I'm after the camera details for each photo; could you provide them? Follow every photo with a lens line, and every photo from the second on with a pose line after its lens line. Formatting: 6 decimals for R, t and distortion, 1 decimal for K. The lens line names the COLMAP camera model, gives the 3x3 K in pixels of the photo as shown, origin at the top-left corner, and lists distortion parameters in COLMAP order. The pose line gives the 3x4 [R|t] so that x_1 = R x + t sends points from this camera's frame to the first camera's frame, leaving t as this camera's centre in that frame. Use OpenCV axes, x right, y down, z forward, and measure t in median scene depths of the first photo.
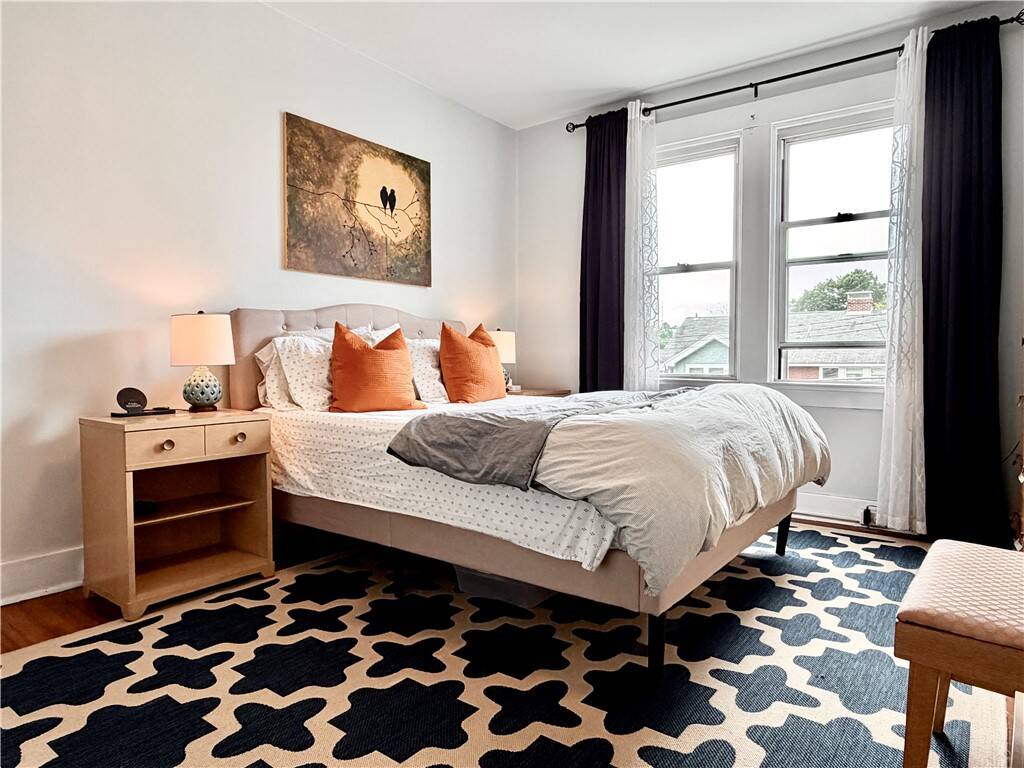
lens RADIAL K [[634.5, 0, 513.4], [0, 634.5, 384.0], [0, 0, 1]] dist [-0.002144, -0.000165]
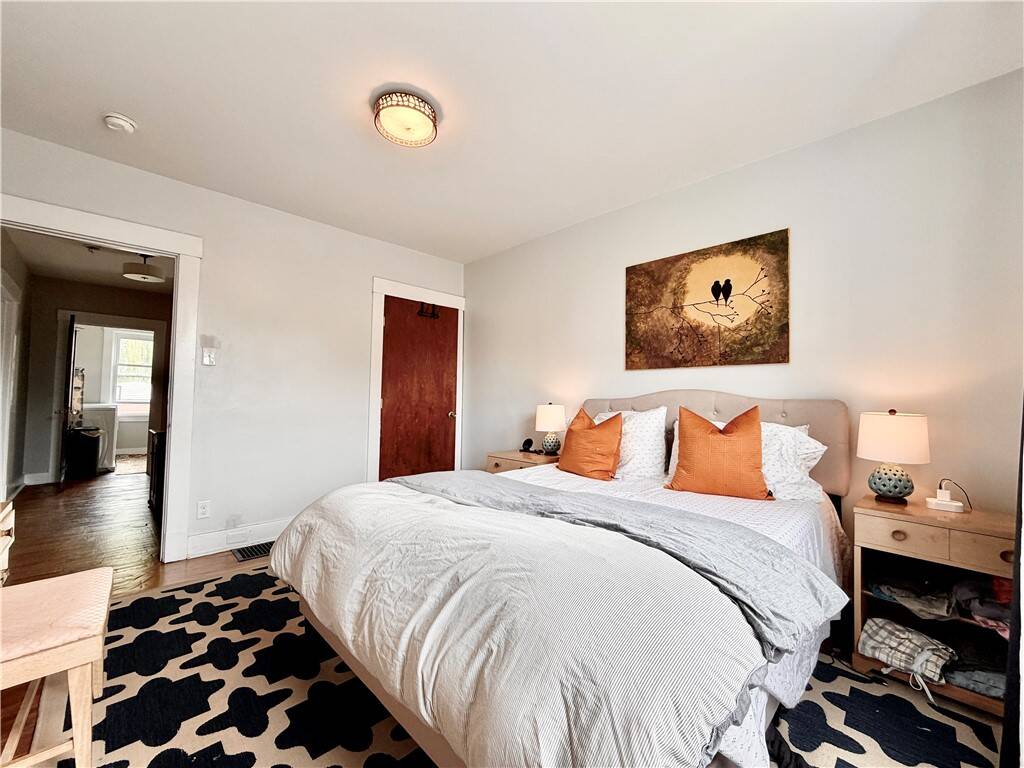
lens RADIAL K [[409.8, 0, 514.3], [0, 409.8, 383.2], [0, 0, 1]] dist [0.000749, 0.000635]
pose [[-0.147807, -0.037122, -0.988319, 0.565566], [-0.053247, 0.998145, -0.029528, -0.096033], [0.987582, 0.048261, -0.149509, 0.788638]]
